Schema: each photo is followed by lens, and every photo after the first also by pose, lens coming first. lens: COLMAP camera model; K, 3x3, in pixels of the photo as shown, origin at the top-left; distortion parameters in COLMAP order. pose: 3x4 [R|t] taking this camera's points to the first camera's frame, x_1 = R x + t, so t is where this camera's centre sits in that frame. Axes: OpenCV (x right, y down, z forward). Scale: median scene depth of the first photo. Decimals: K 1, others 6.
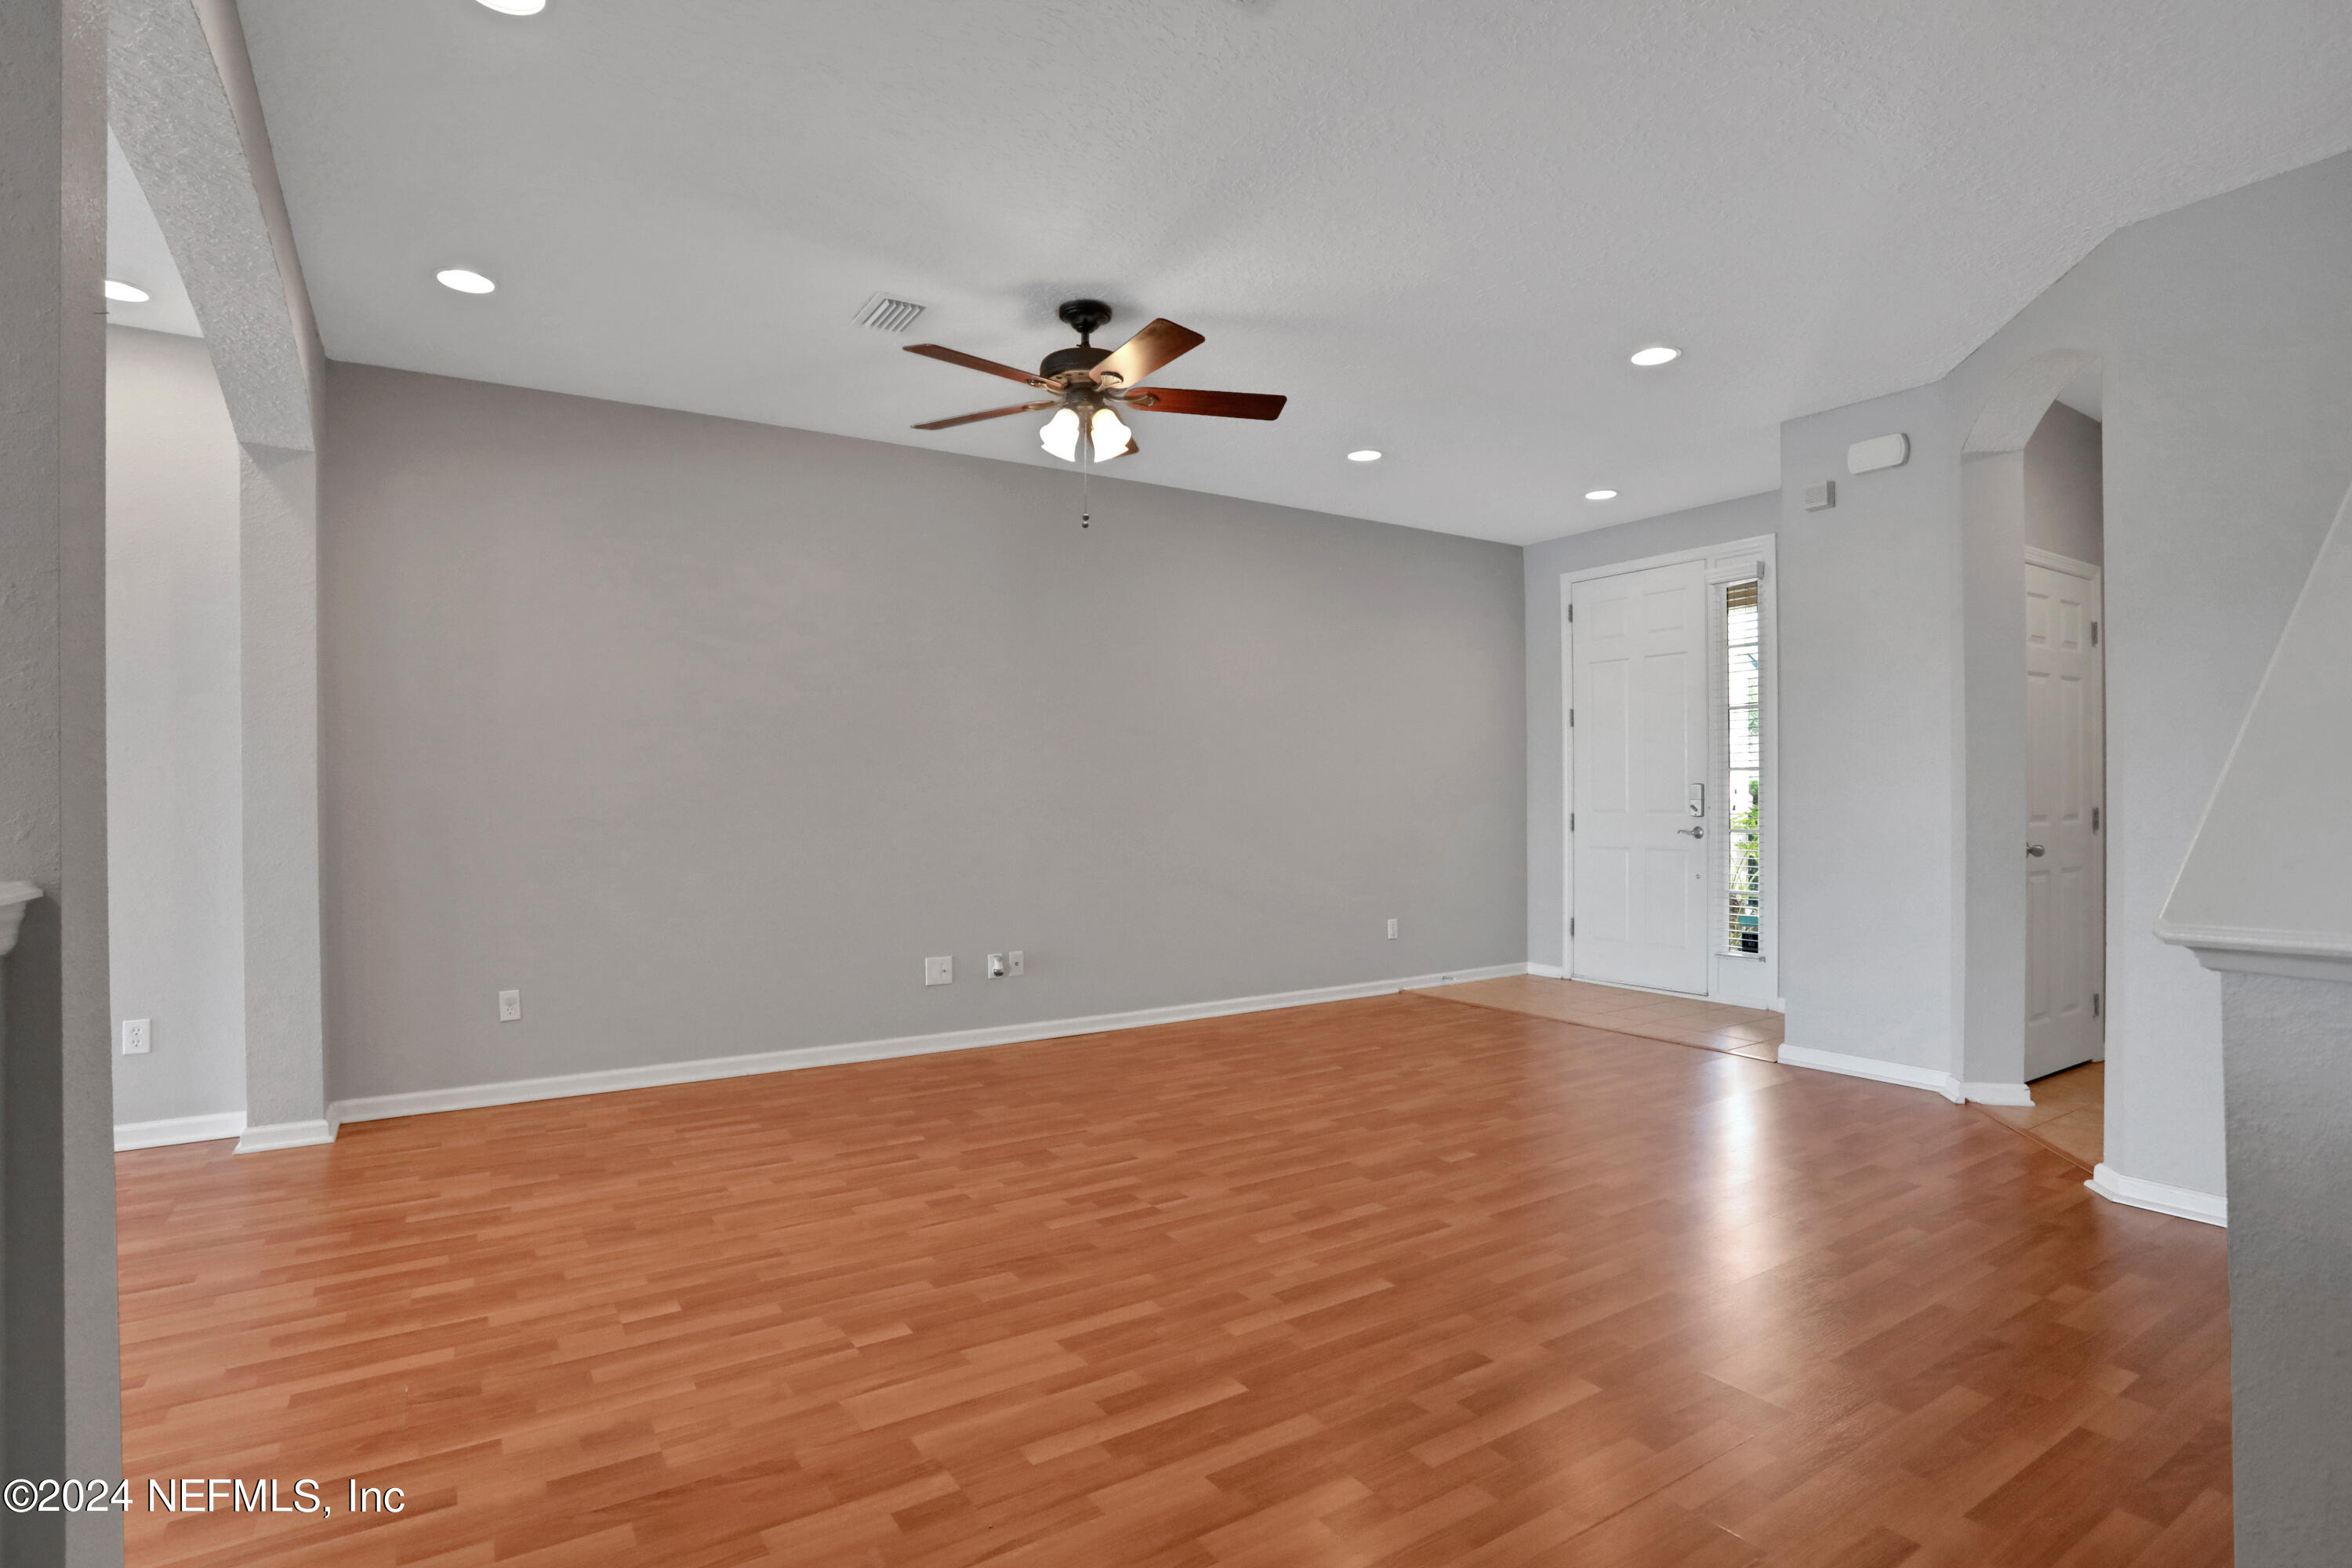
lens RADIAL K [[1167.9, 0, 1161.9], [0, 1167.9, 810.7], [0, 0, 1]] dist [-0.022907, 0.000509]
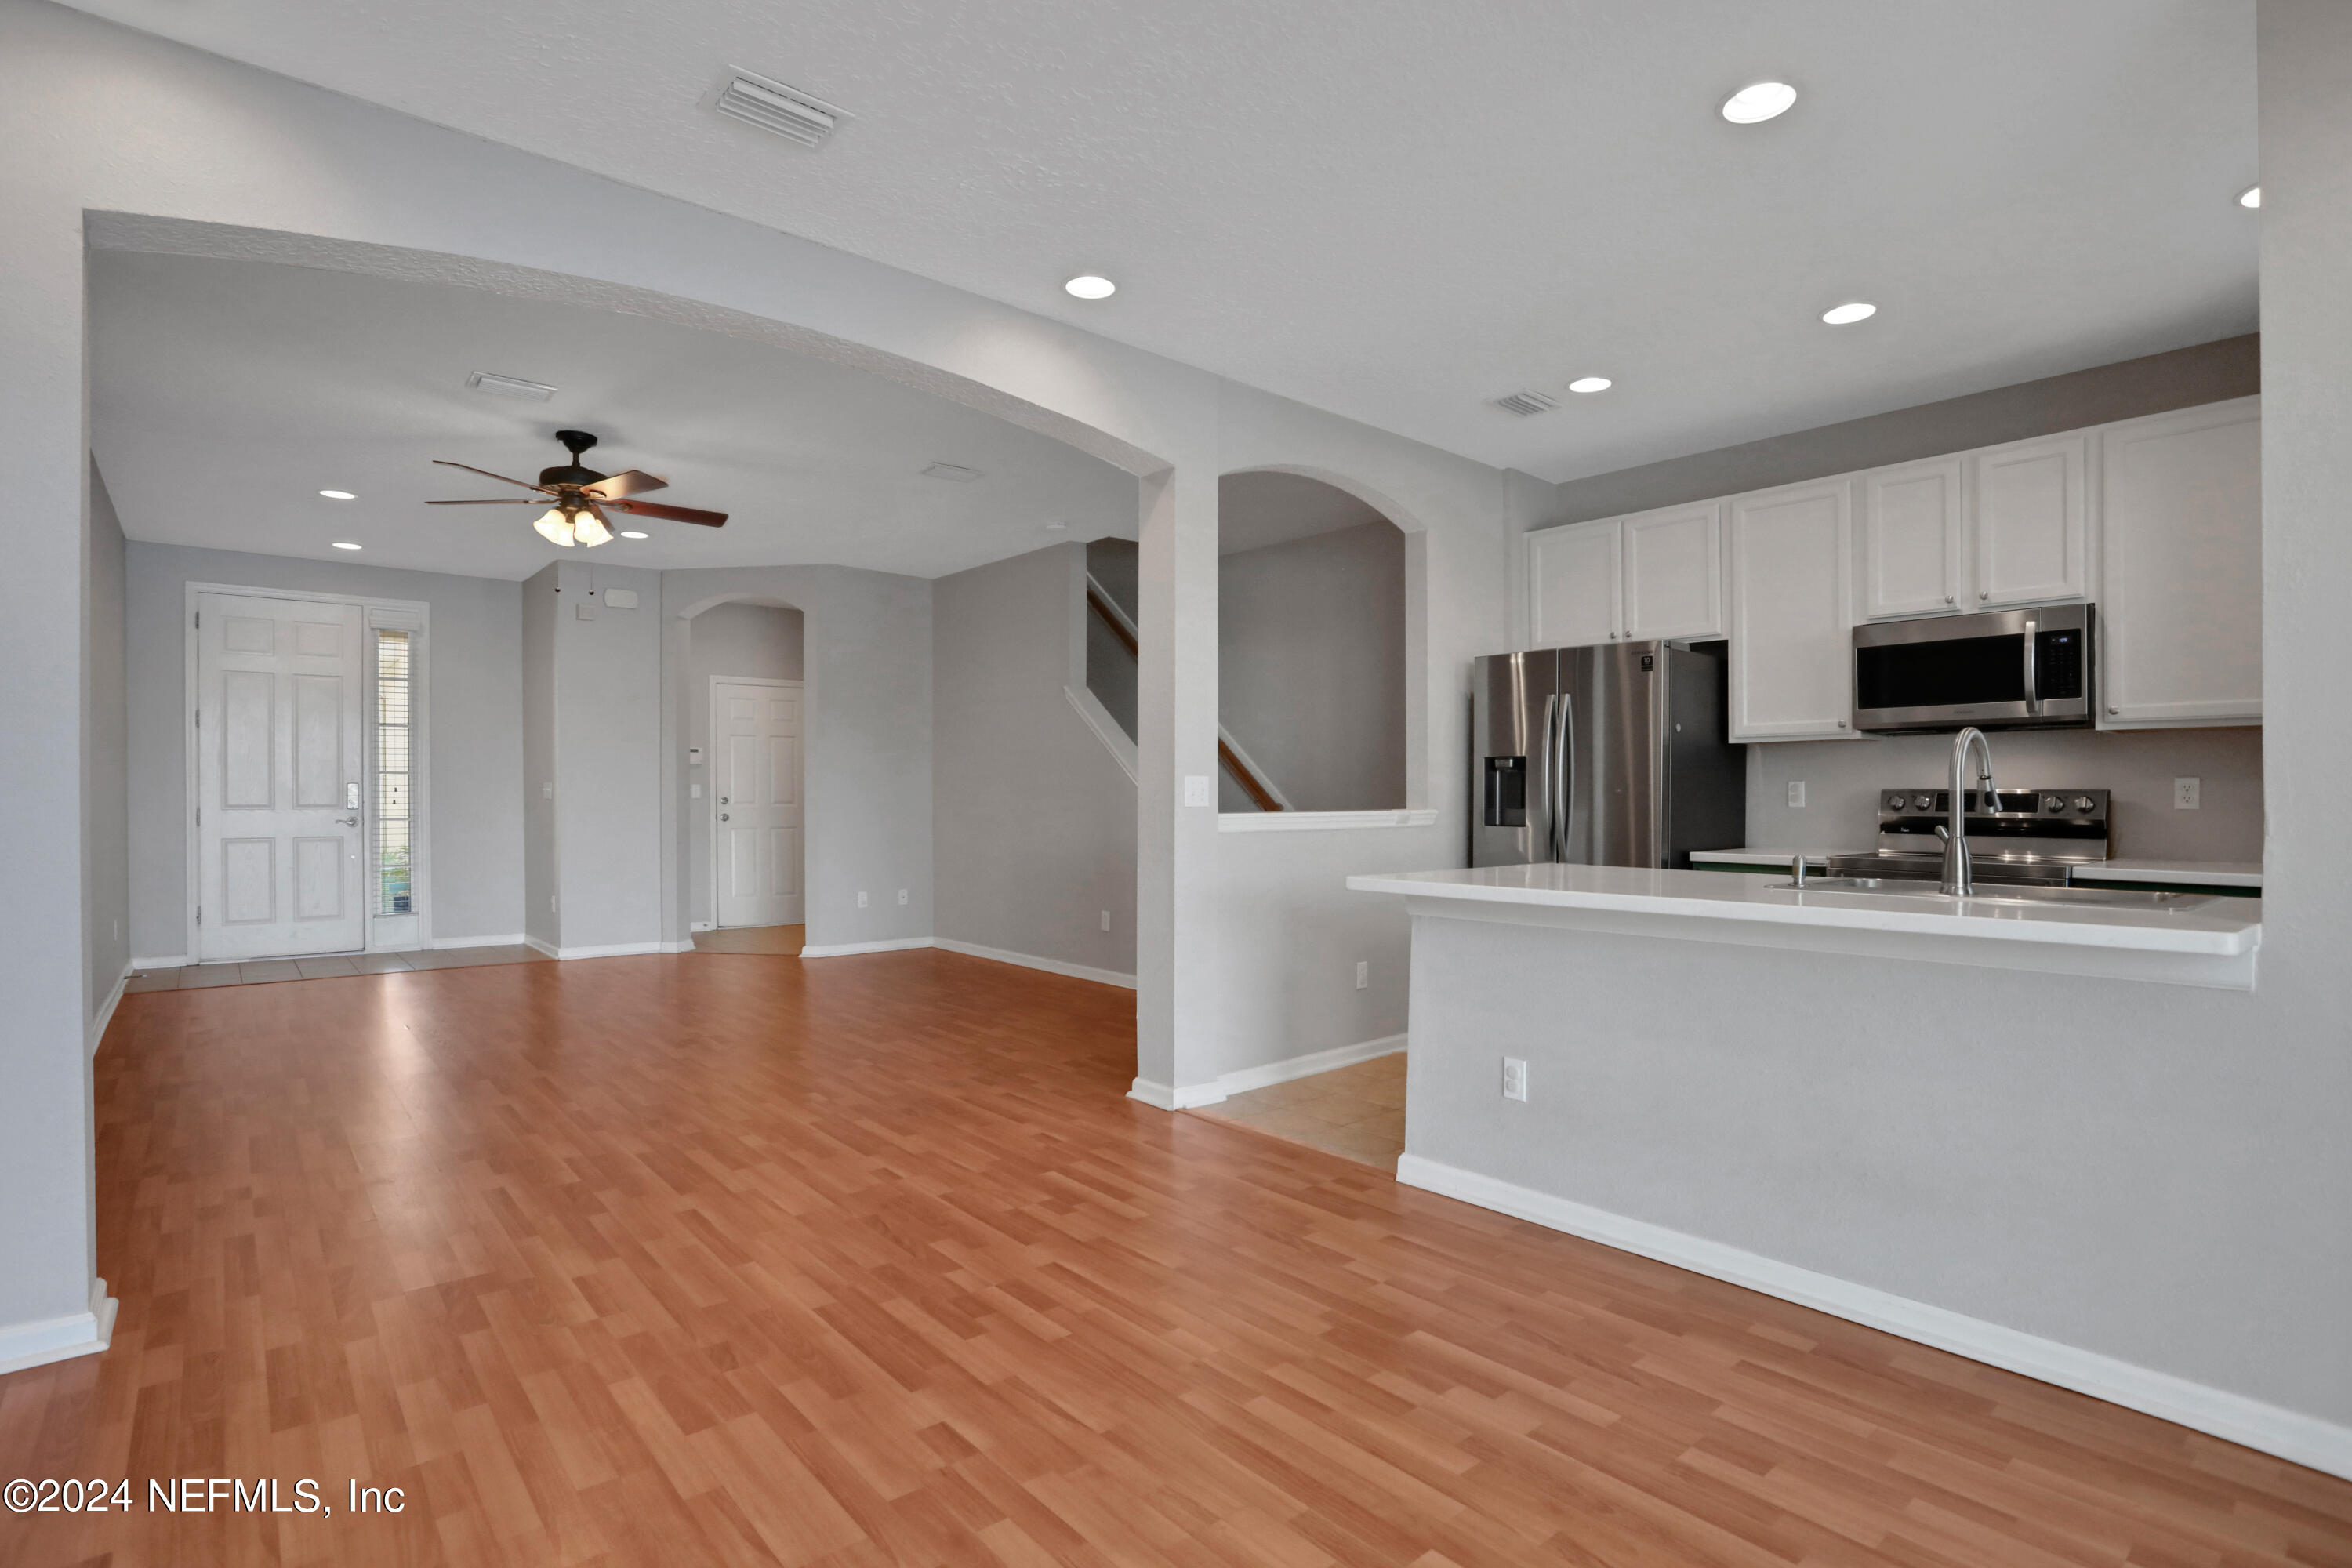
lens RADIAL K [[1150.1, 0, 1176.0], [0, 1150.1, 784.0], [0, 0, 1]] dist [-0.027085, 0.000038]
pose [[-0.144253, 0.012932, 0.989456, -1.066536], [0.012652, 0.999857, -0.011223, 0.003613], [-0.989460, 0.010900, -0.144396, 0.355795]]
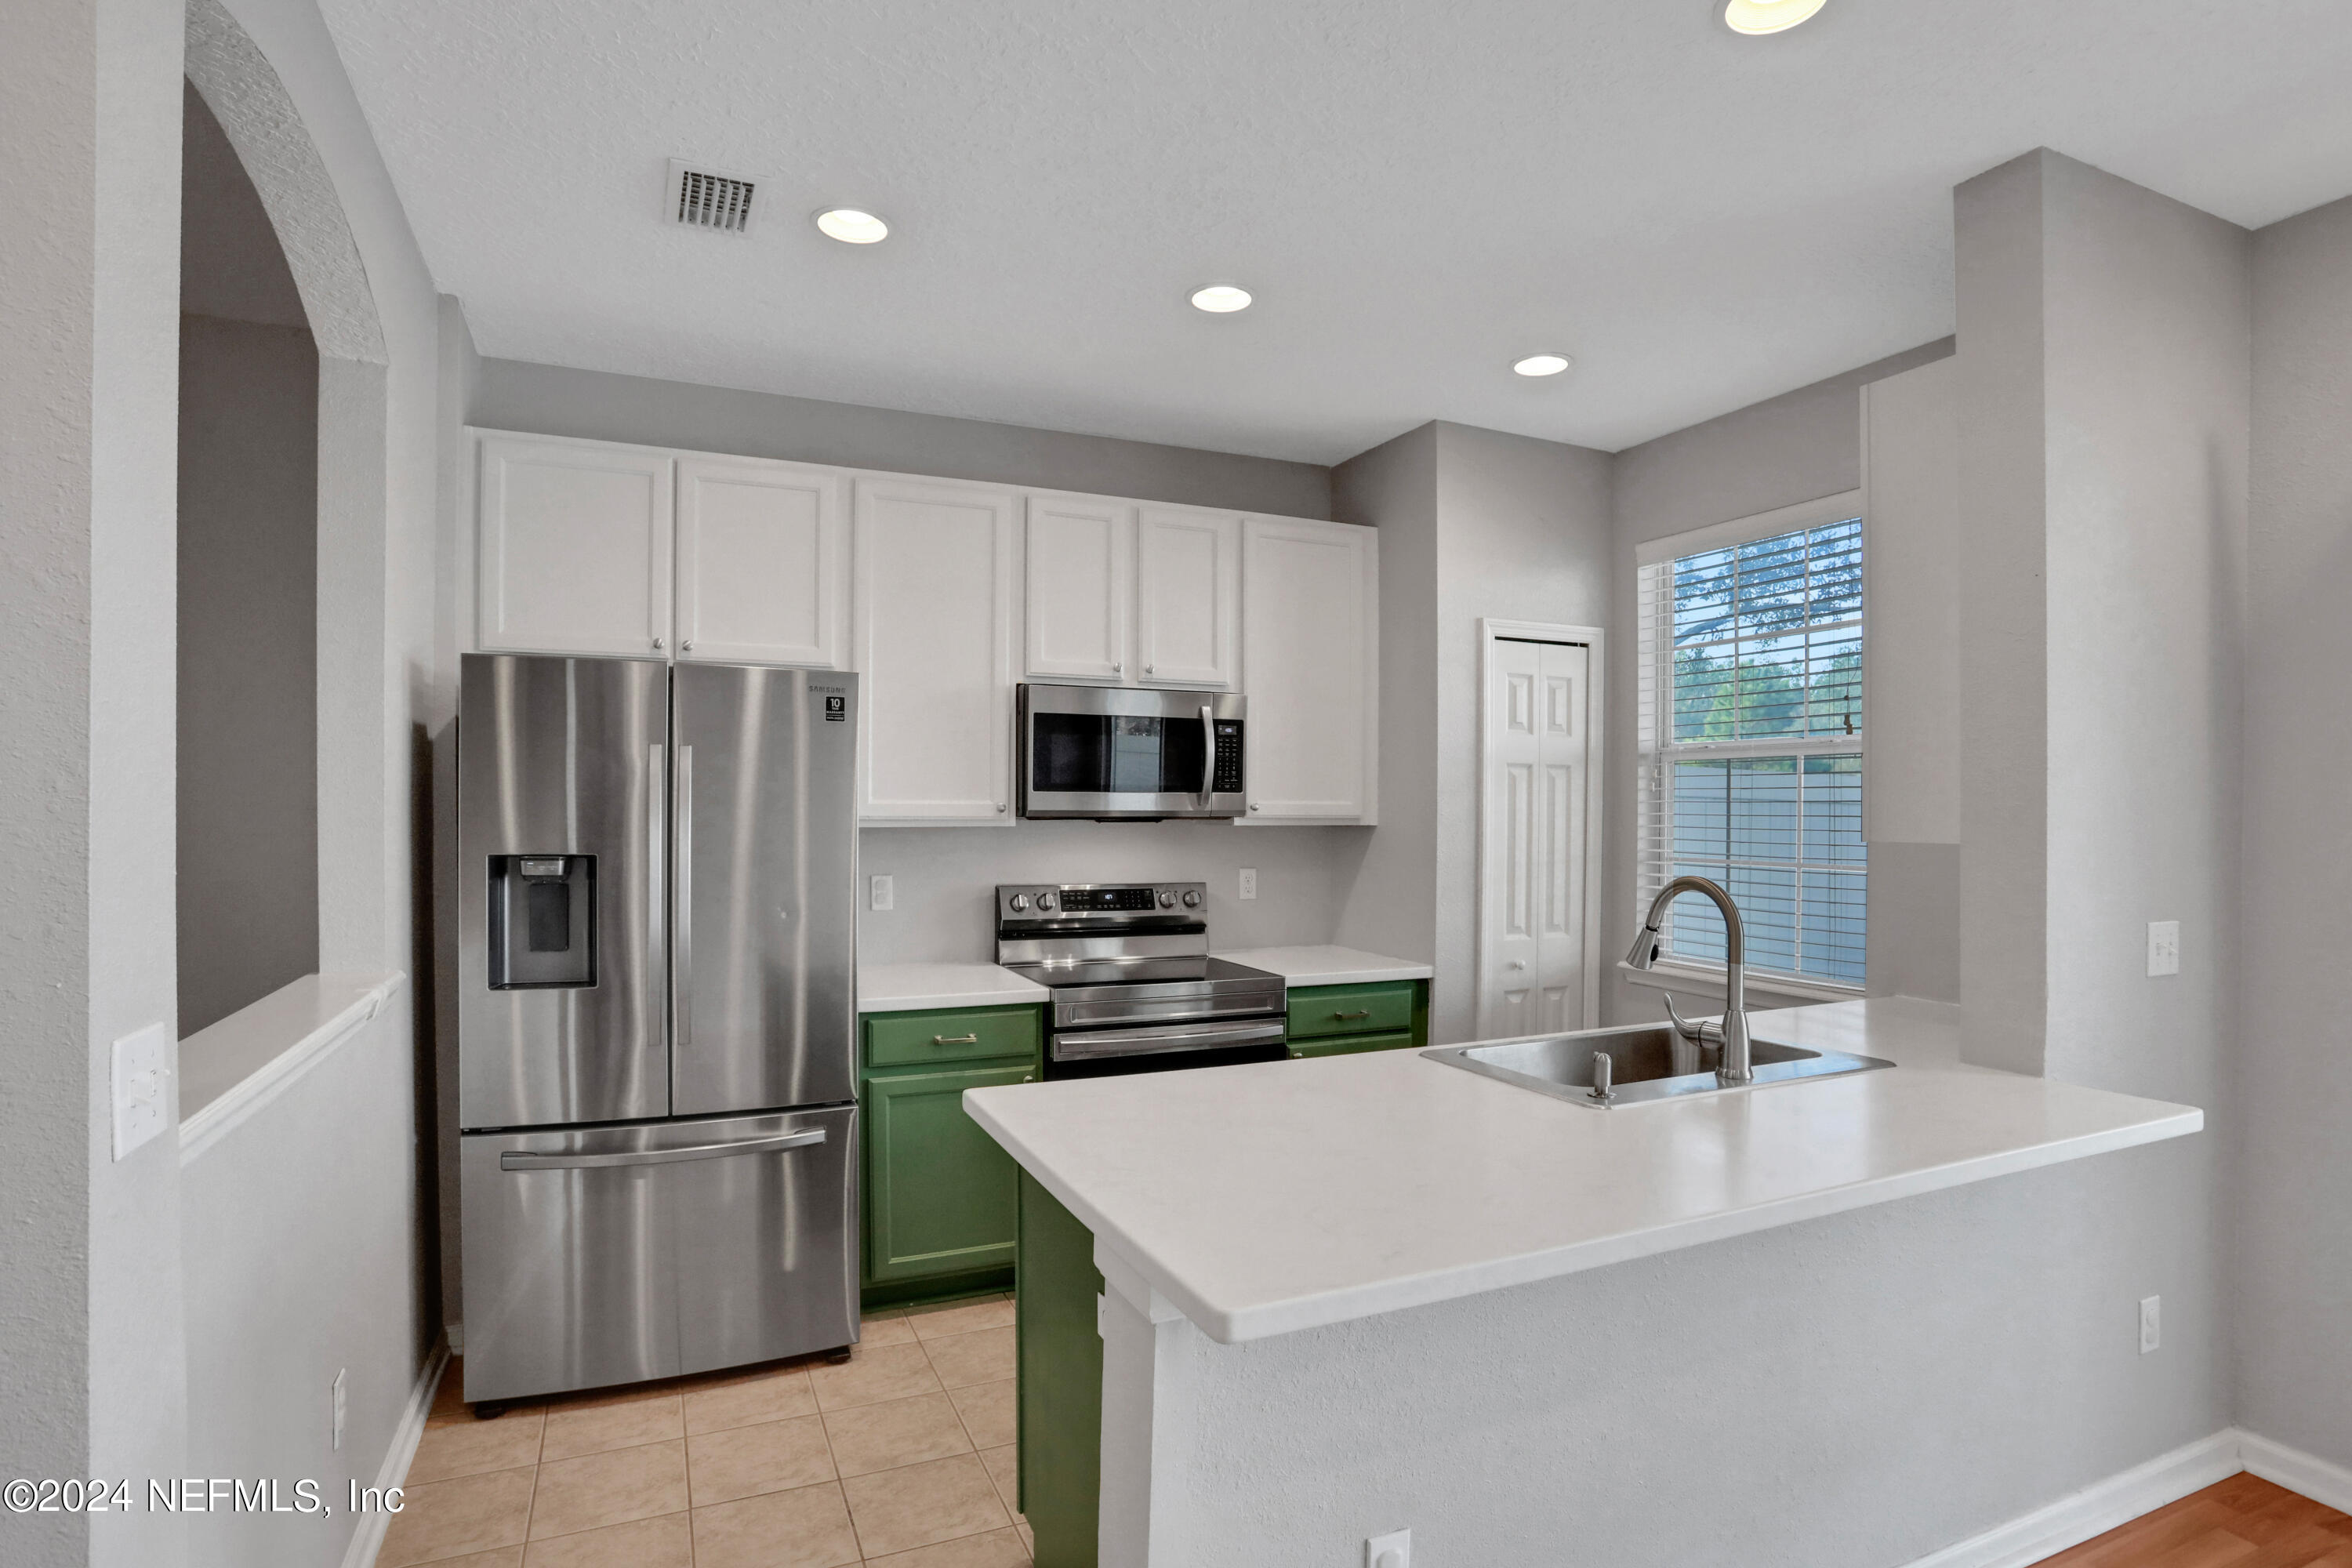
lens RADIAL K [[1203.6, 0, 1174.8], [0, 1203.6, 819.4], [0, 0, 1]] dist [-0.054447, 0.000200]
pose [[-0.986450, -0.001541, 0.164052, -0.491221], [0.001980, 0.999771, 0.021300, -0.054329], [-0.164048, 0.021337, -0.986222, 0.410185]]
